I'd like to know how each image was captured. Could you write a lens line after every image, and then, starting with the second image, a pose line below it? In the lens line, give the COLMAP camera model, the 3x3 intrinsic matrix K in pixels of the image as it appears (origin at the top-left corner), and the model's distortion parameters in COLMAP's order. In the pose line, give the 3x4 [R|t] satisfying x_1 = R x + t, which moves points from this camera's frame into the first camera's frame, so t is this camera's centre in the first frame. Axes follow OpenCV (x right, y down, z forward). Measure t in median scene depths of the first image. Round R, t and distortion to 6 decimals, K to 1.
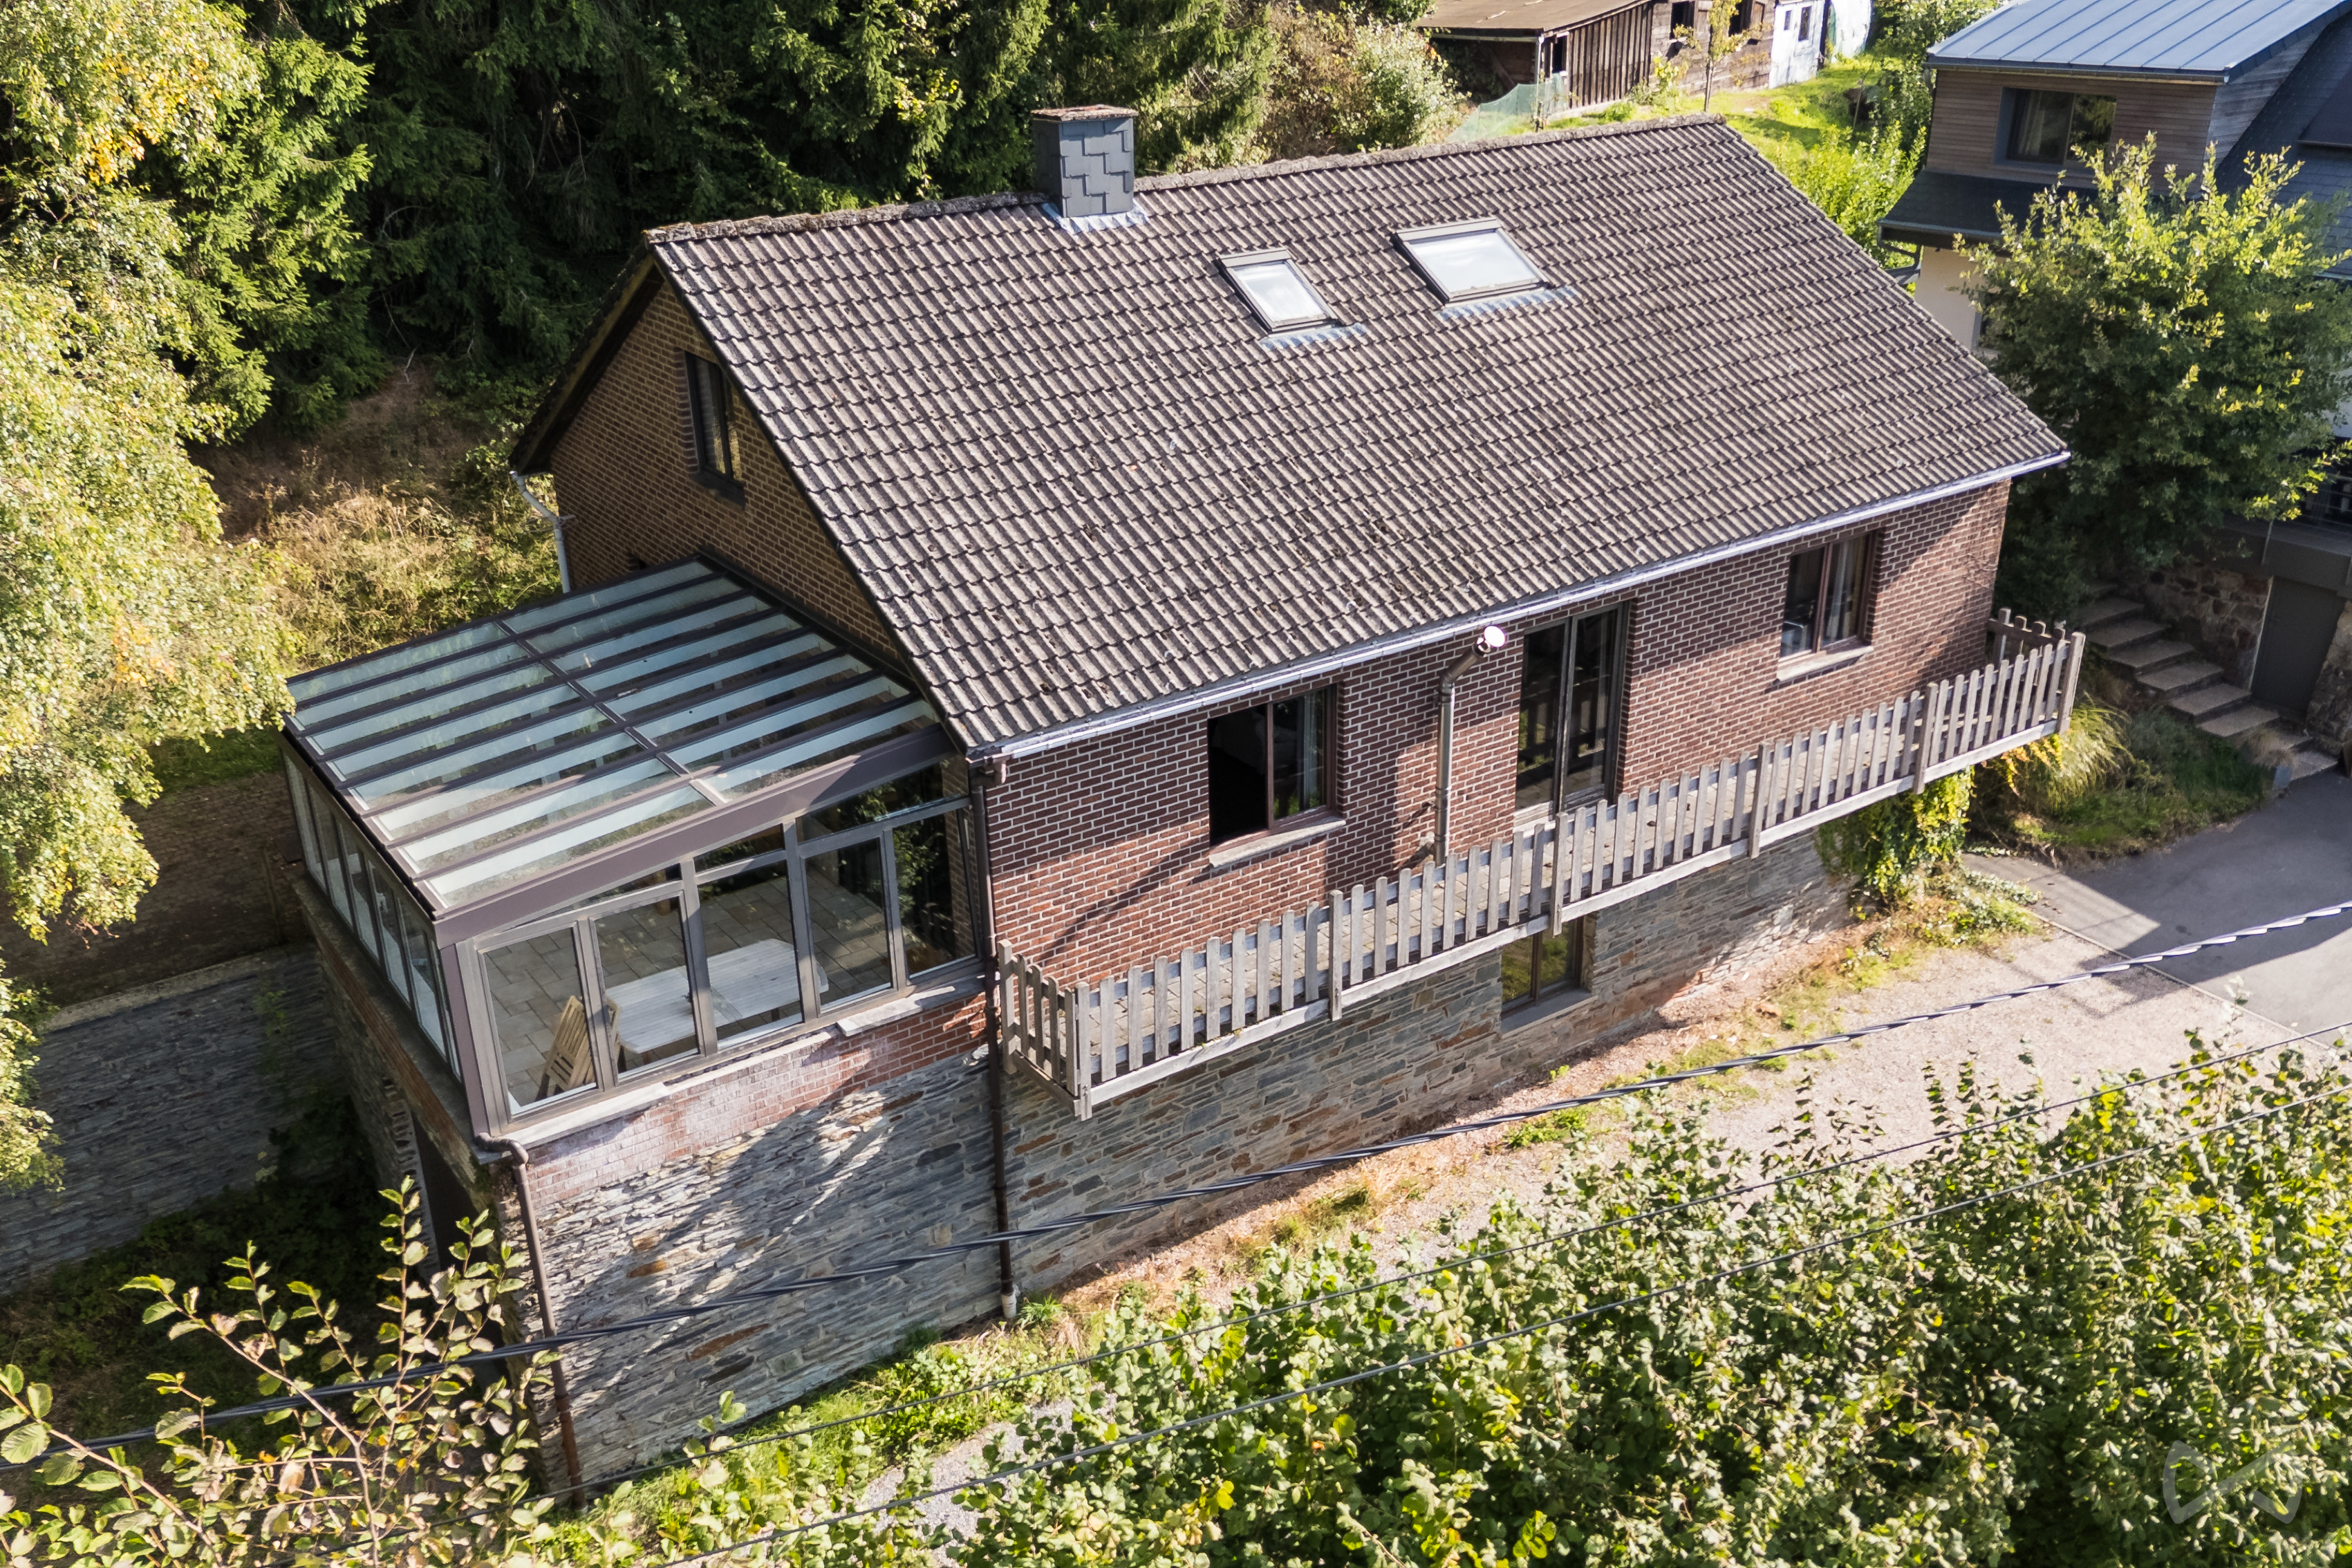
lens RADIAL K [[2089.8, 0, 1219.2], [0, 2089.8, 791.2], [0, 0, 1]] dist [0.057823, -0.020238]
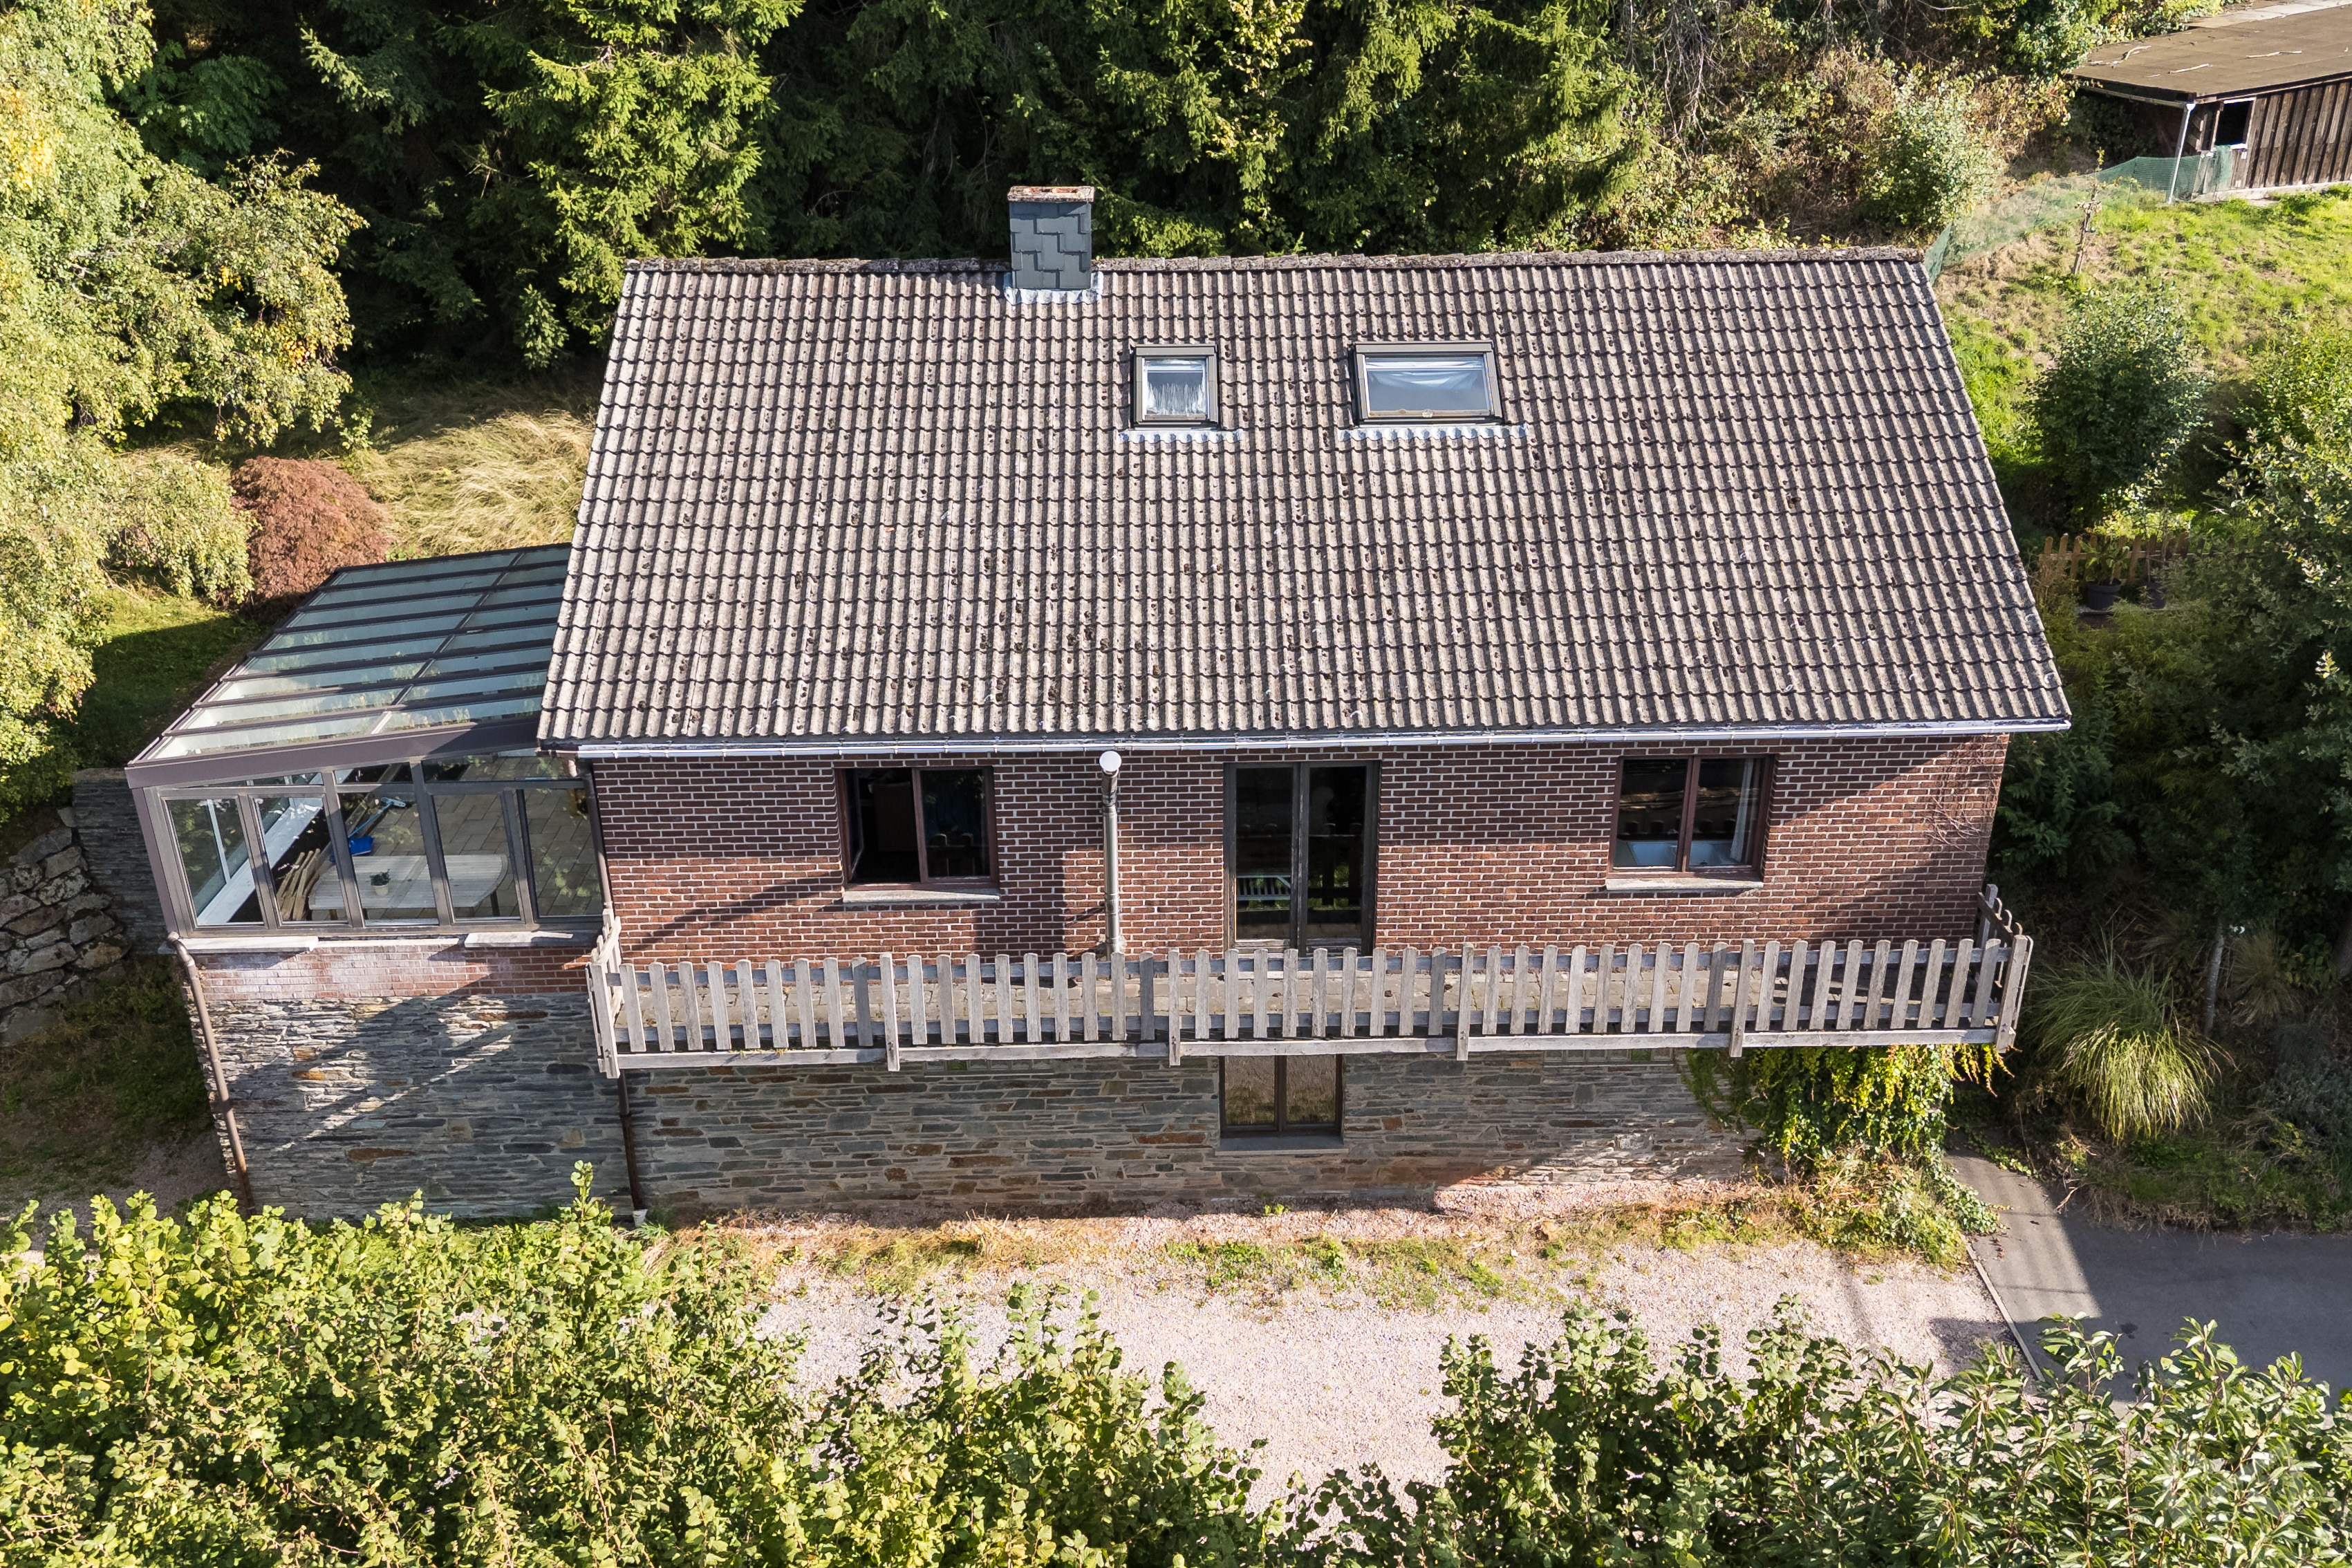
lens RADIAL K [[2089.8, 0, 1201.4], [0, 2089.8, 788.4], [0, 0, 1]] dist [0.057823, -0.020238]
pose [[0.824795, 0.253169, -0.505587, 0.629794], [-0.235906, 0.966698, 0.099219, -0.158842], [0.513869, 0.037435, 0.857052, 0.142000]]
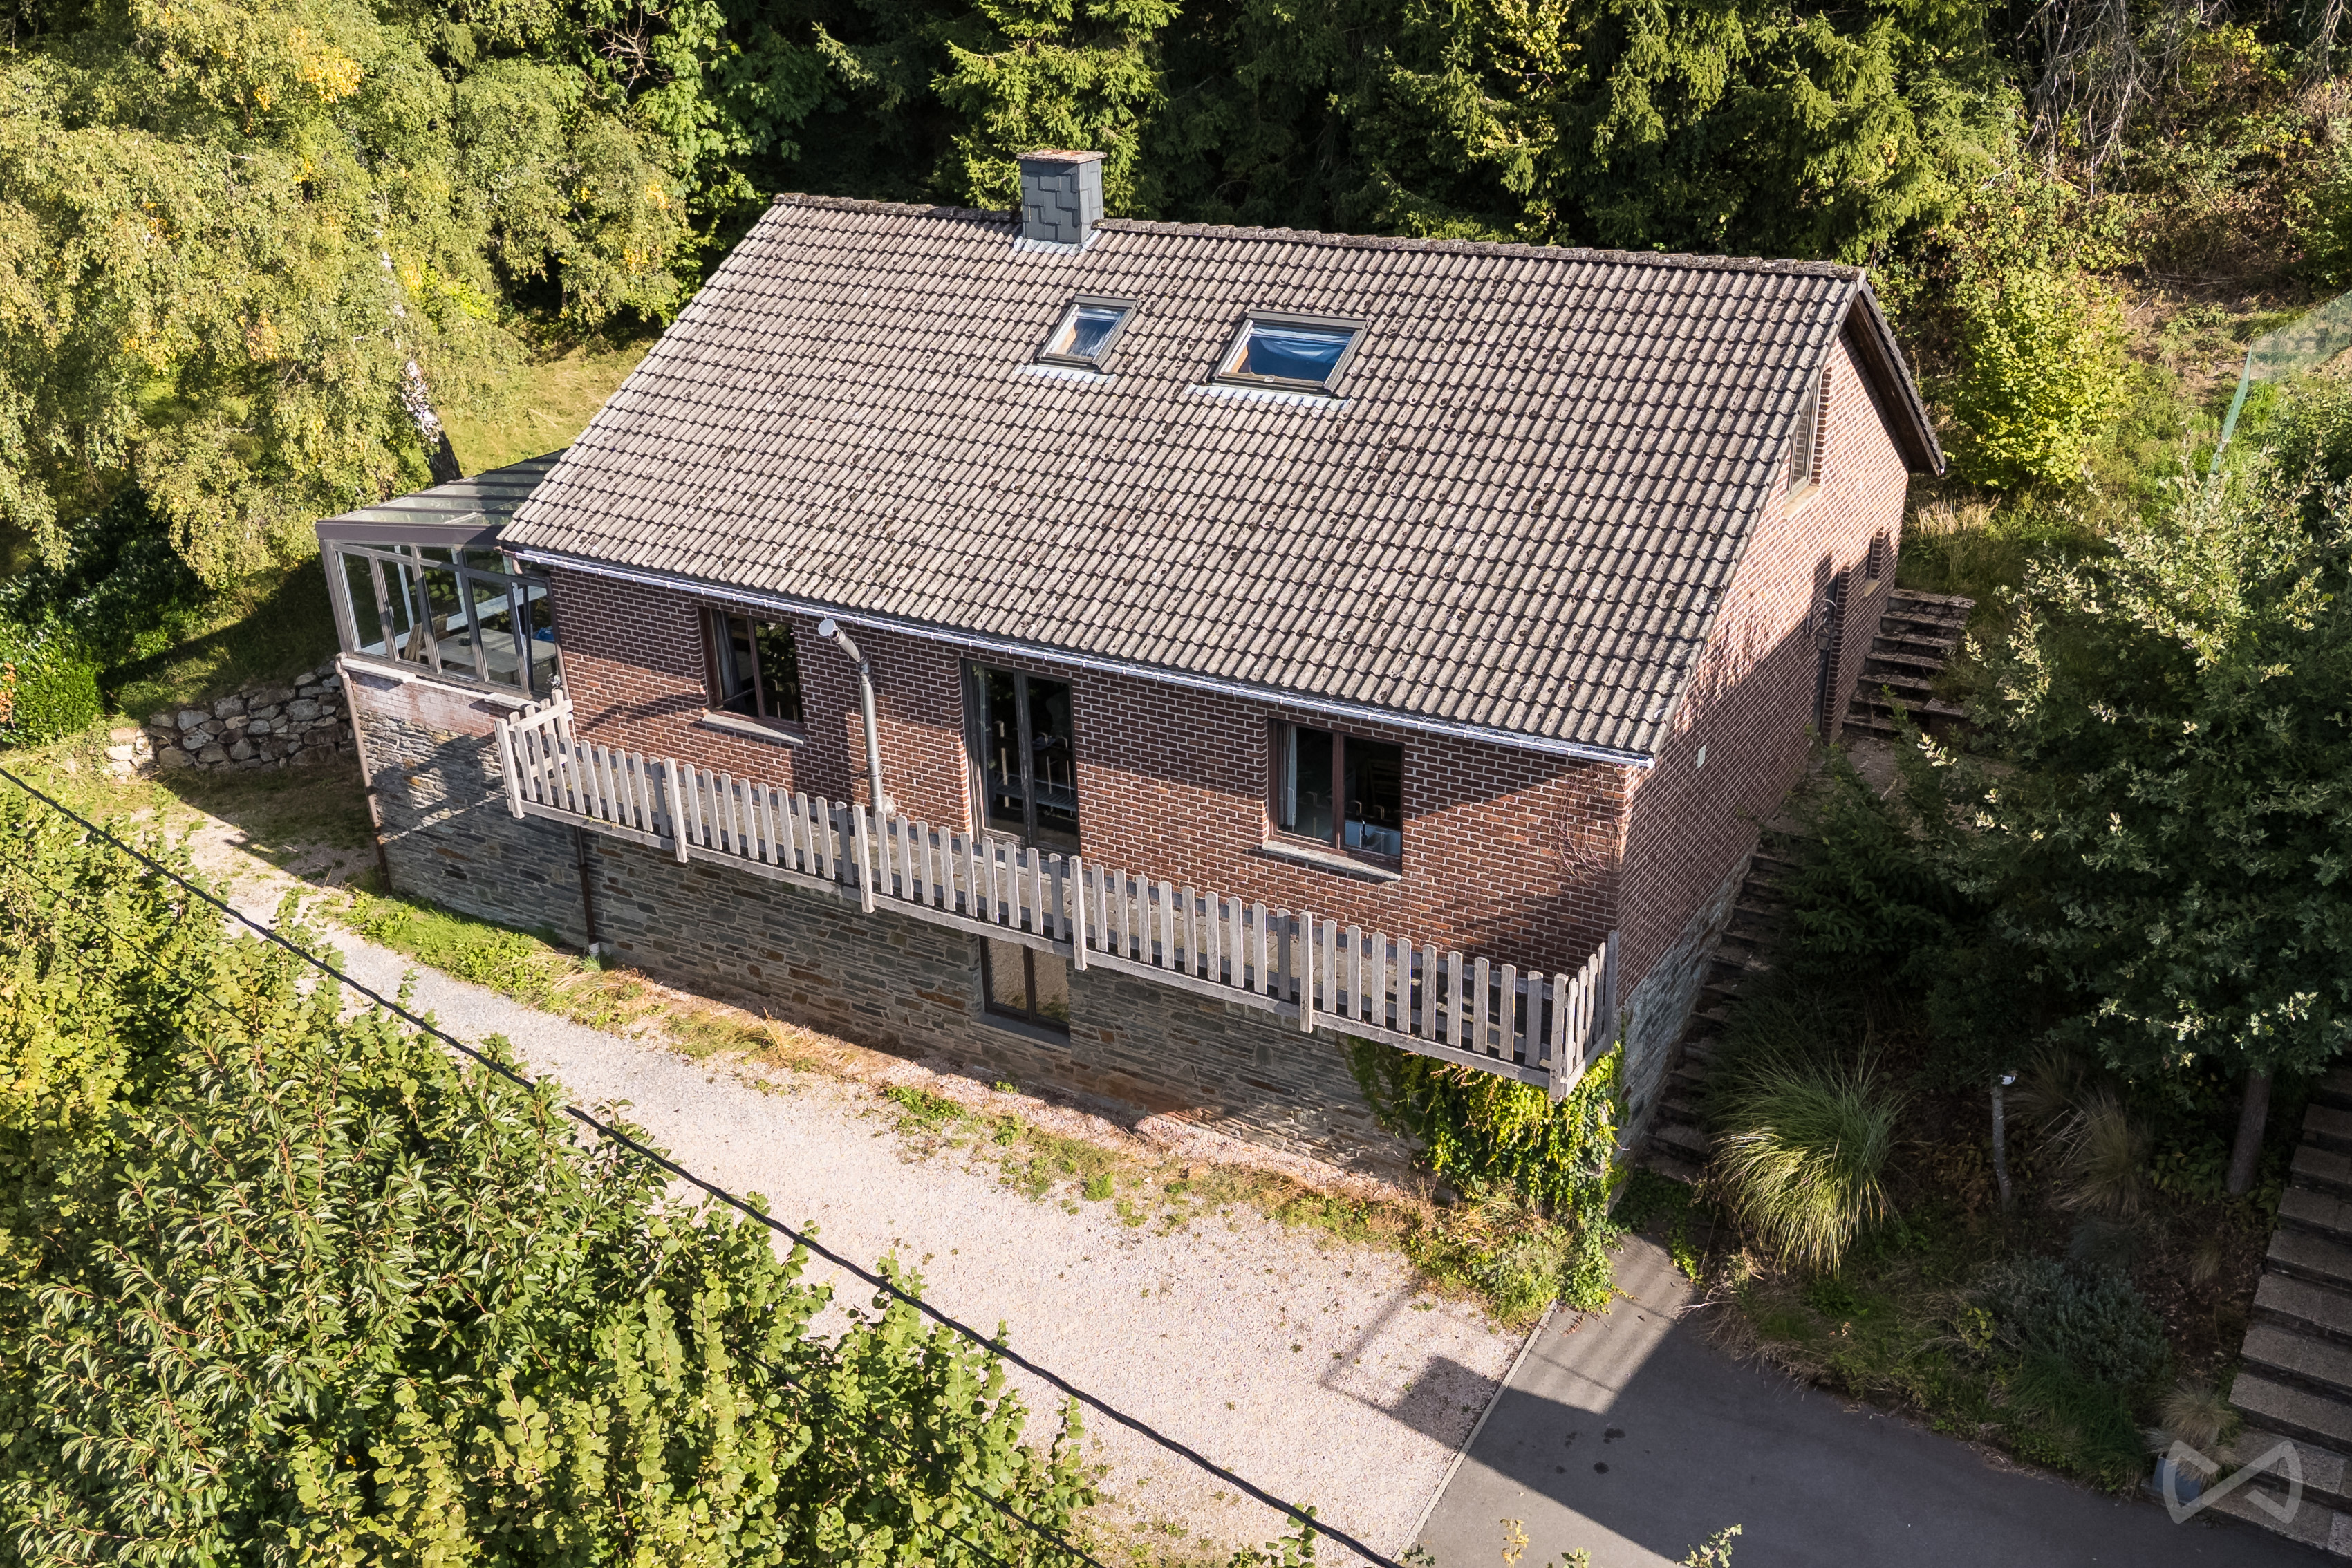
lens RADIAL K [[2089.8, 0, 1190.2], [0, 2089.8, 792.5], [0, 0, 1]] dist [0.057823, -0.020238]
pose [[0.391779, 0.372497, -0.841282, 1.127052], [-0.356081, 0.904510, 0.234668, -0.309297], [0.848361, 0.207626, 0.487007, 0.572879]]
